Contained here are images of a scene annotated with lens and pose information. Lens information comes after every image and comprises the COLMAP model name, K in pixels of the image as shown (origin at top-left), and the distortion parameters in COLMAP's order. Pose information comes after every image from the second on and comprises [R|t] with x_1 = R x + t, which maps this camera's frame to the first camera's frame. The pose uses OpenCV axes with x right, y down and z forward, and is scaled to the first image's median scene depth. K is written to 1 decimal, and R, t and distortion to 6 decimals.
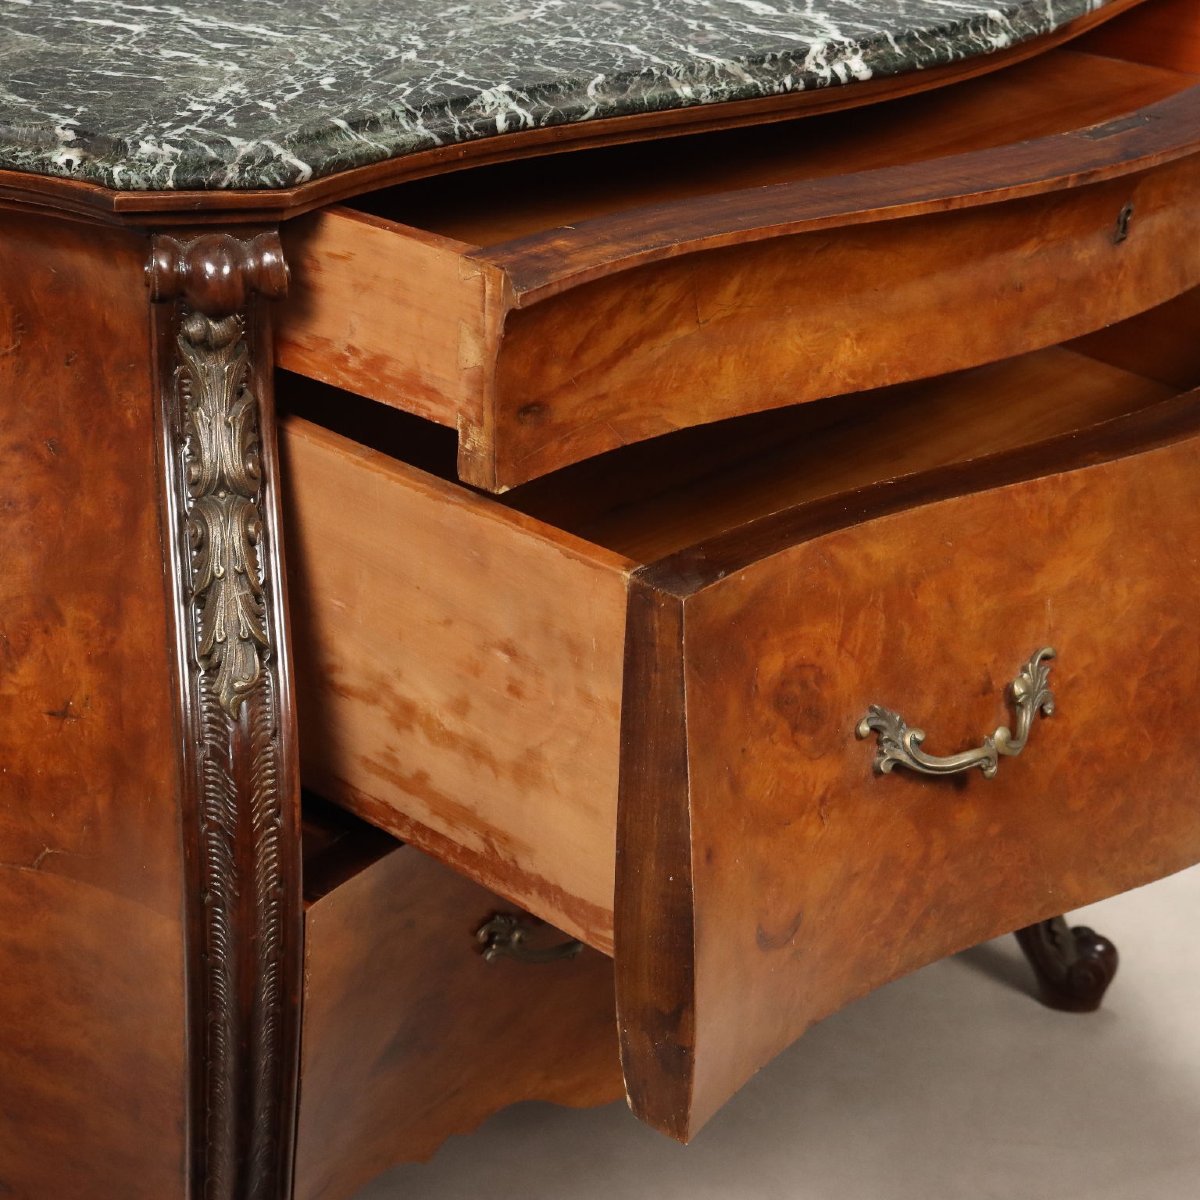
lens RADIAL K [[2671.6, 0, 597.6], [0, 2671.6, 597.0], [0, 0, 1]] dist [0.013981, 0.000000]
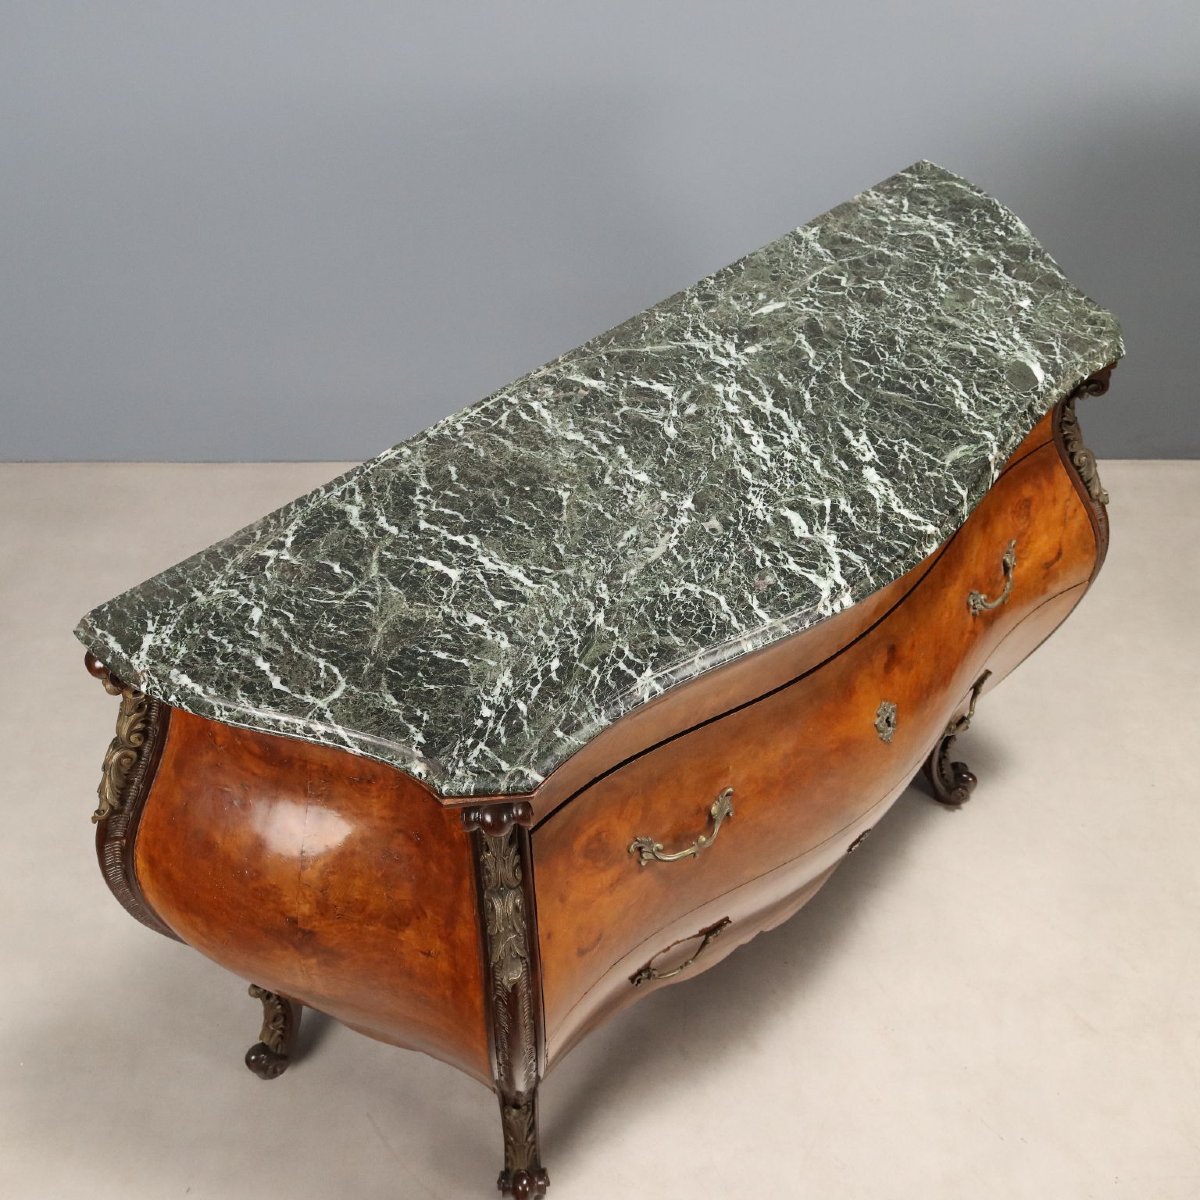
lens RADIAL K [[1490.2, 0, 600.8], [0, 1490.2, 637.2], [0, 0, 1]] dist [-0.023023, 0.000000]
pose [[0.995770, 0.037863, -0.083718, 0.018350], [-0.005504, 0.934089, 0.356998, -0.611090], [0.091717, -0.355027, 0.930346, 0.041187]]
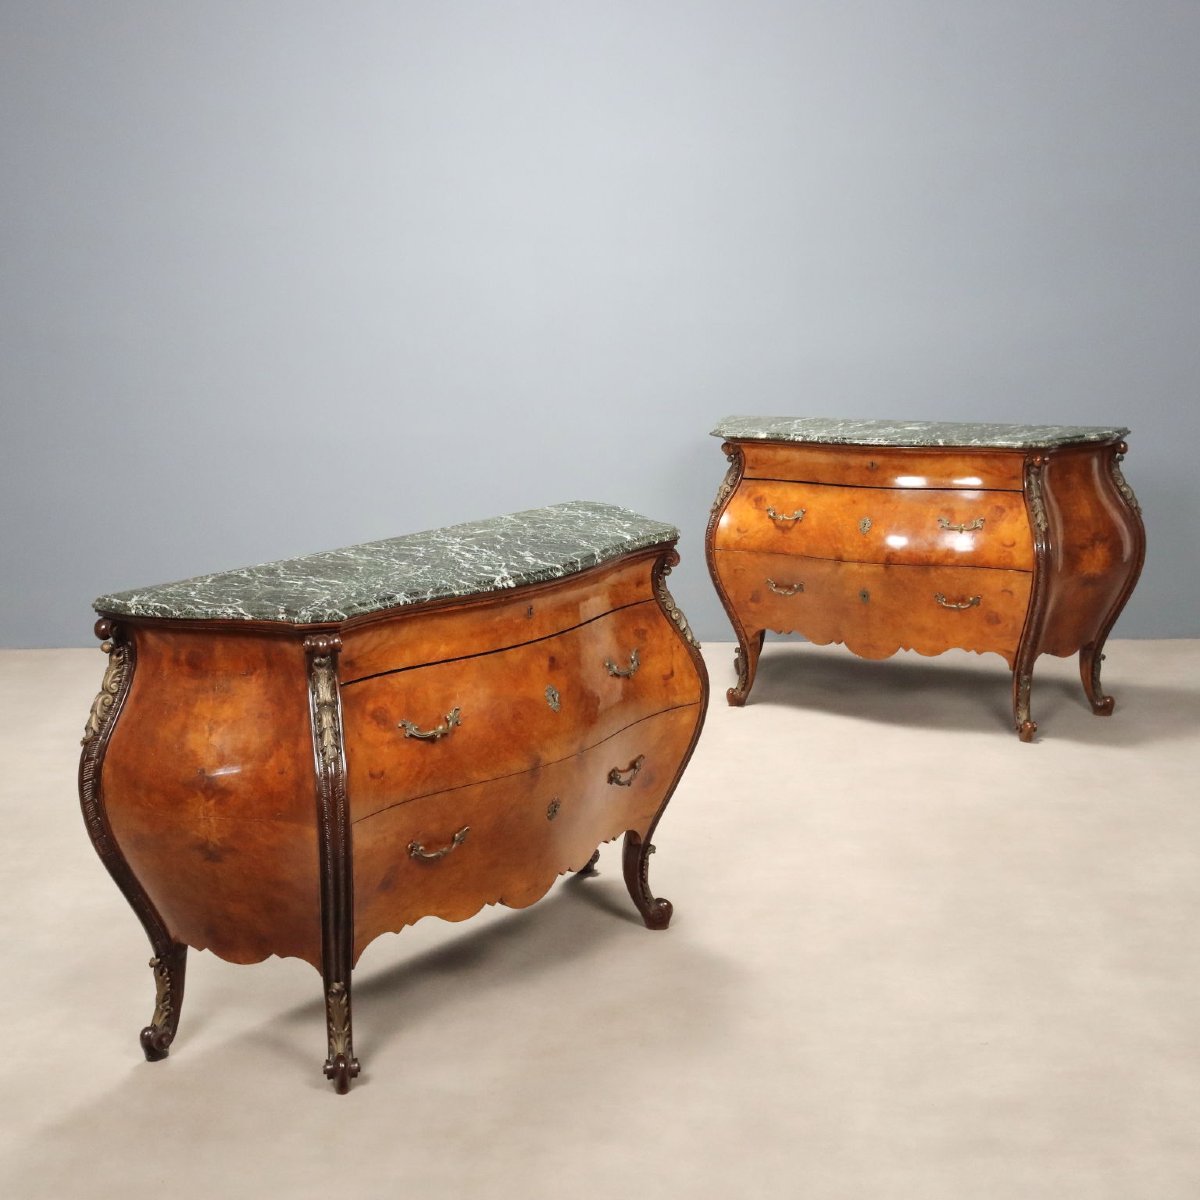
lens RADIAL K [[1718.2, 0, 600.7], [0, 1718.2, 605.7], [0, 0, 1]] dist [-0.042781, 0.000000]
pose [[0.998821, -0.047794, 0.008534, 0.219047], [0.048543, 0.980254, -0.191689, 0.291848], [0.000796, 0.191878, 0.981419, -1.310329]]
